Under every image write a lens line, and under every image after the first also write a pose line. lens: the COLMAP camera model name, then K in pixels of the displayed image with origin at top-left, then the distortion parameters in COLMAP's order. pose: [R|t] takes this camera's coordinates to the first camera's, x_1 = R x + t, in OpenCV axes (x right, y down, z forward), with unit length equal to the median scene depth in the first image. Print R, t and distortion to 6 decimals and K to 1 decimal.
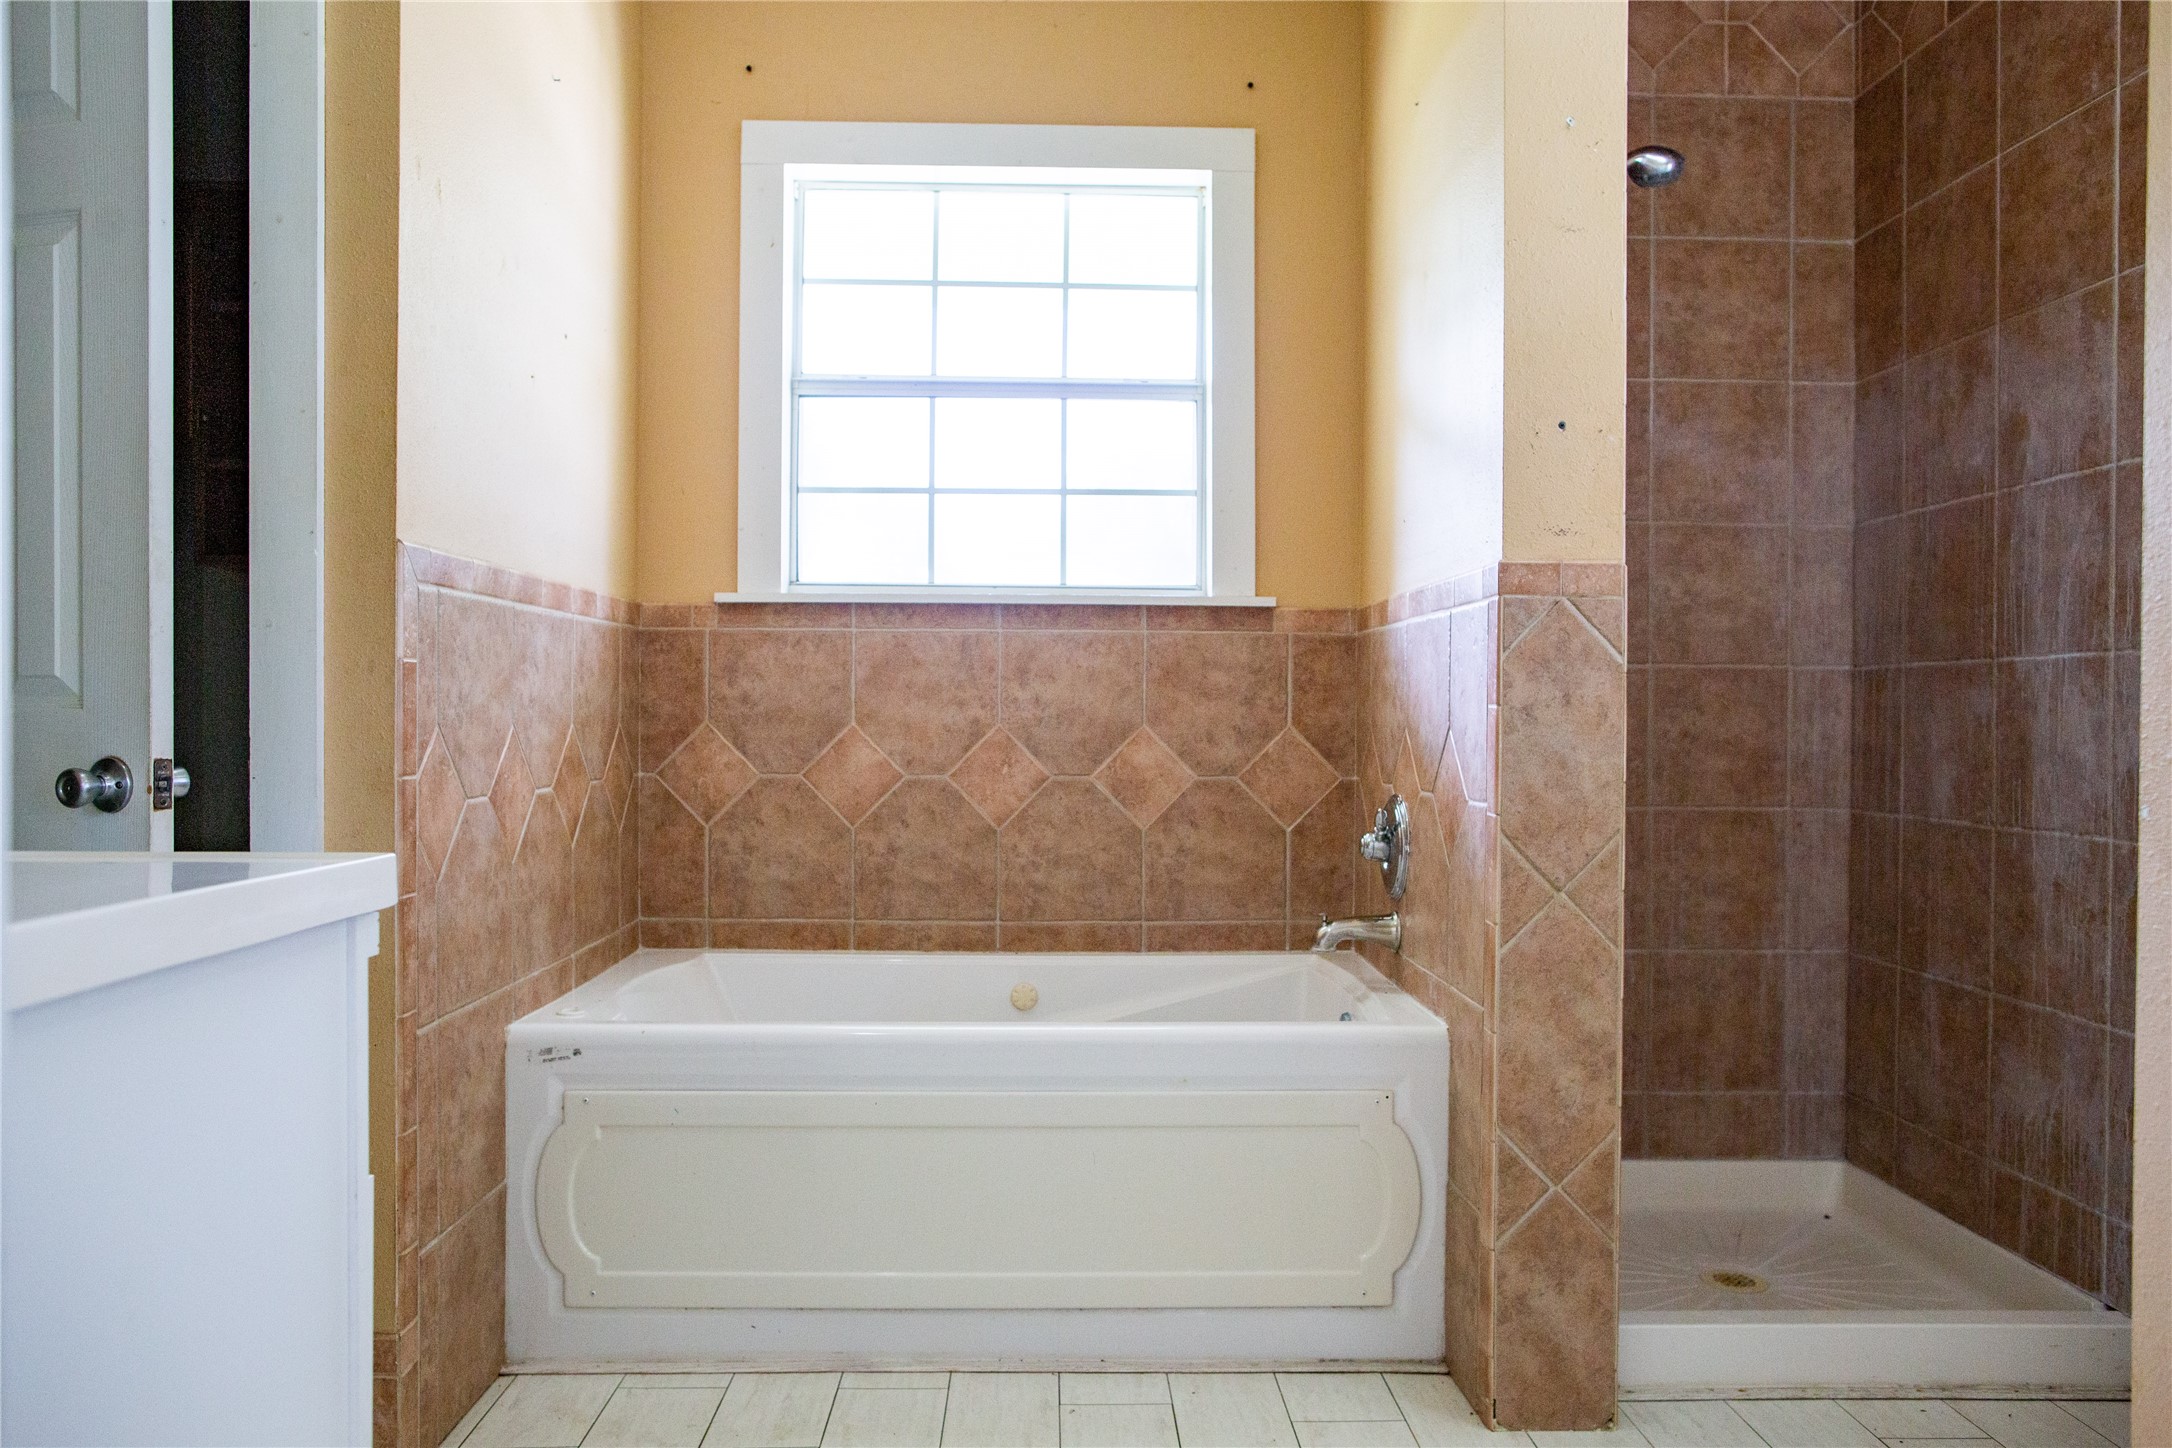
lens RADIAL K [[1477.1, 0, 1068.4], [0, 1477.1, 718.0], [0, 0, 1]] dist [-0.024545, 0.009651]
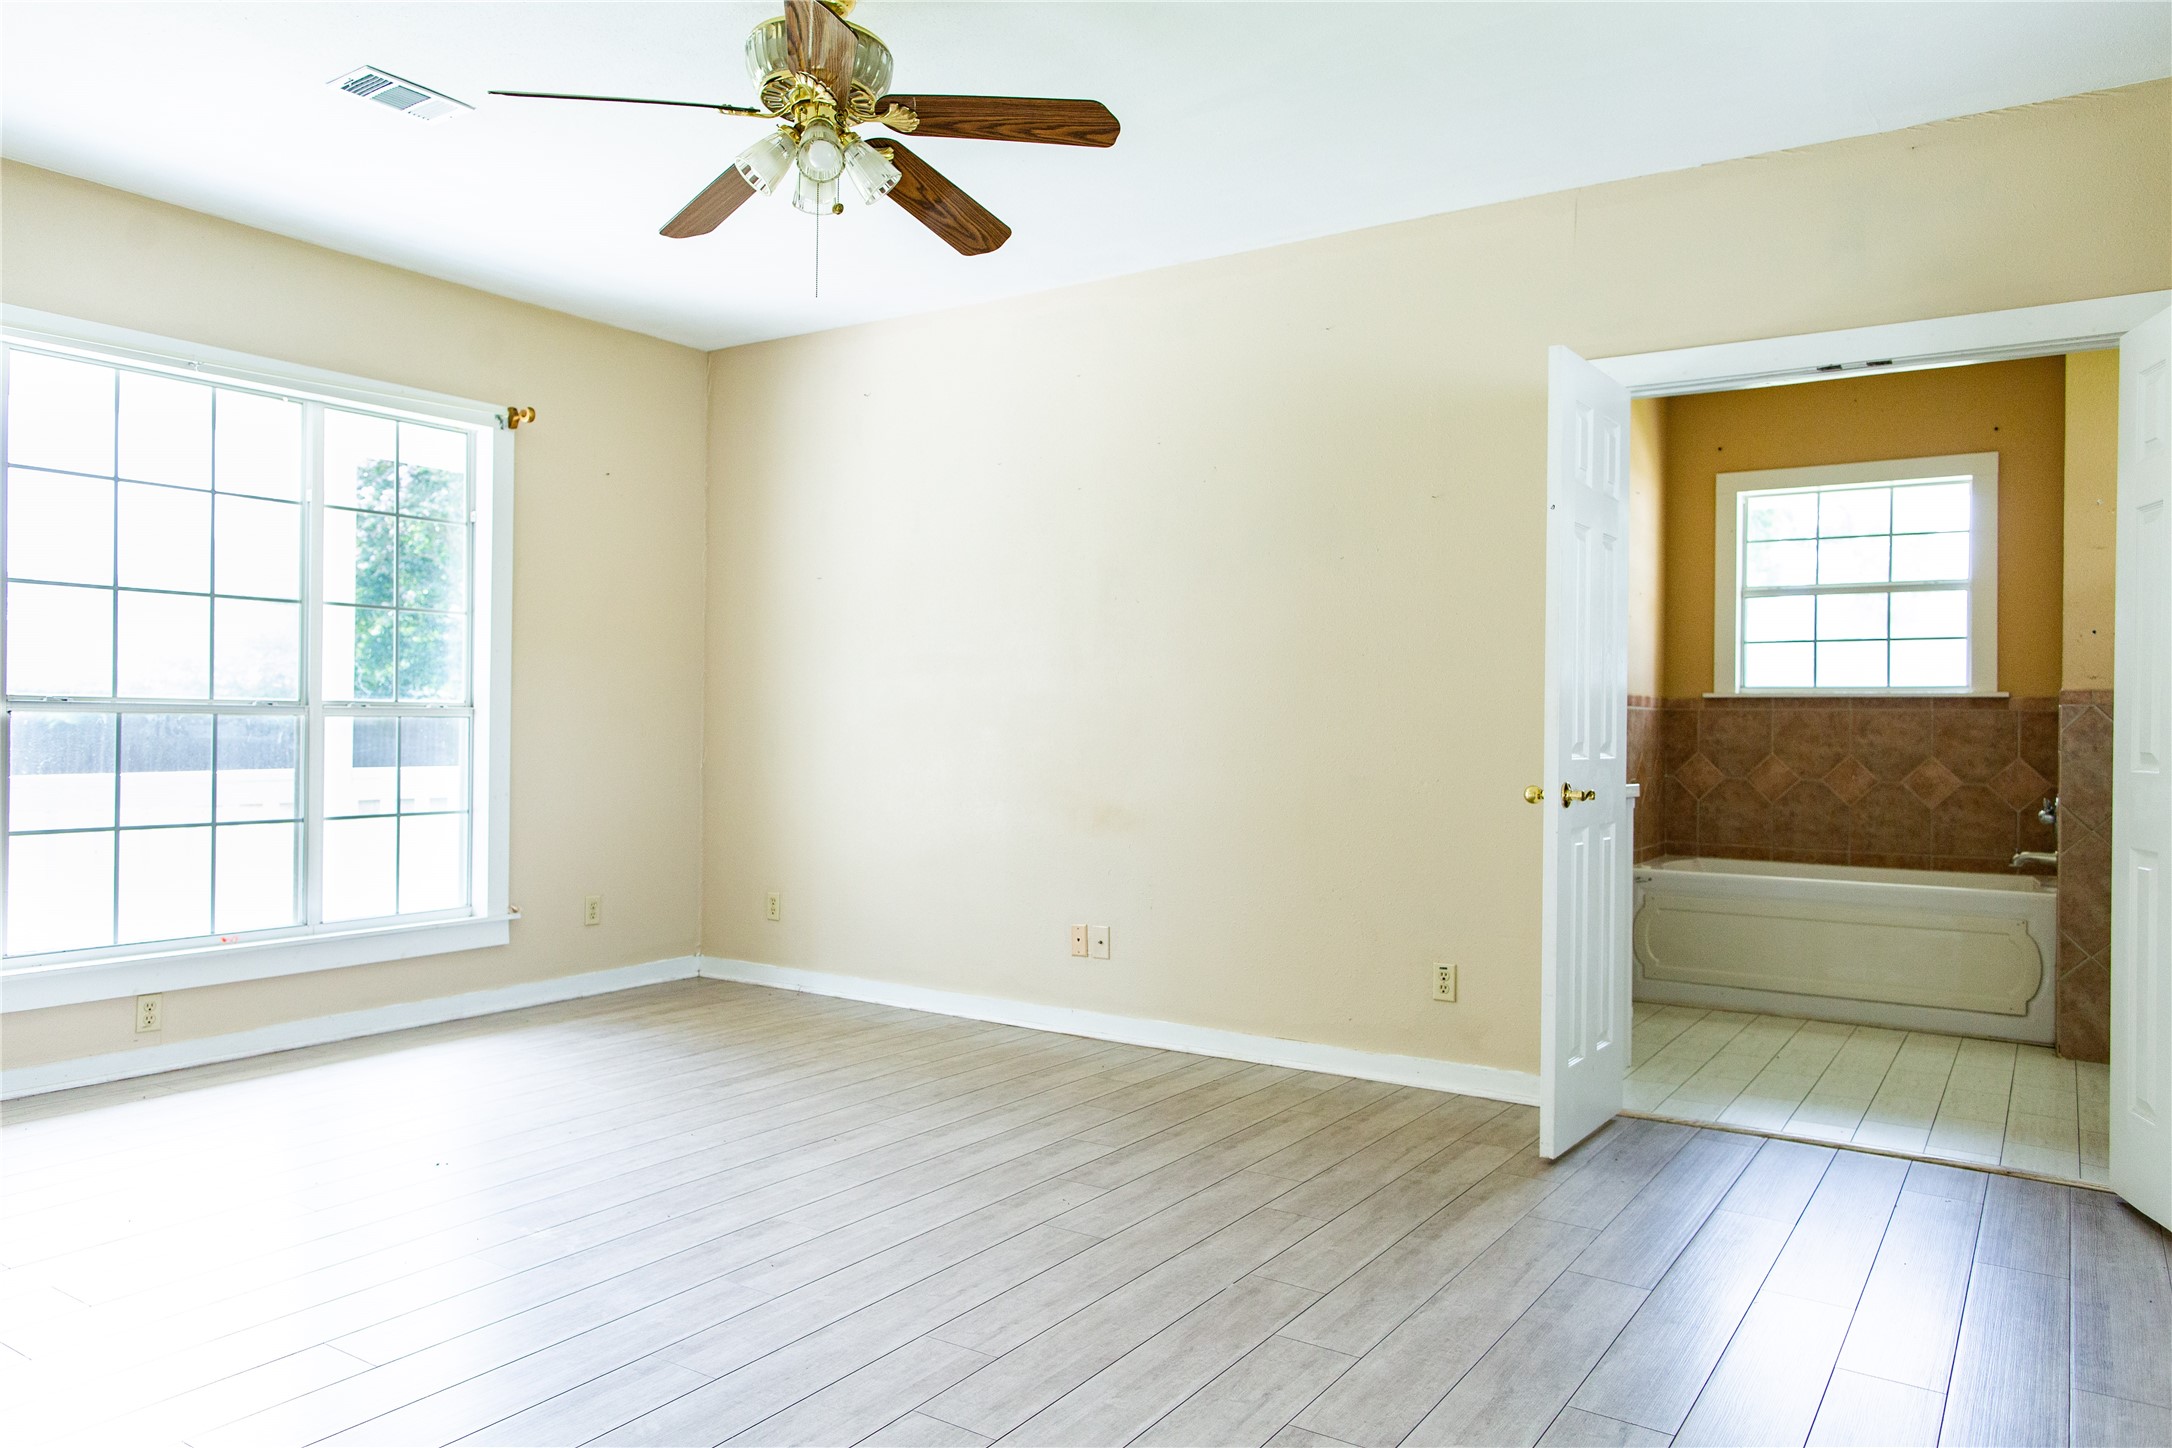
lens RADIAL K [[1477.1, 0, 1020.6], [0, 1477.1, 718.4], [0, 0, 1]] dist [-0.024545, 0.009651]
pose [[0.798276, 0.000246, -0.602292, 0.261584], [-0.008950, 0.999894, -0.011453, -0.013247], [0.602225, 0.014533, 0.798194, -1.330411]]
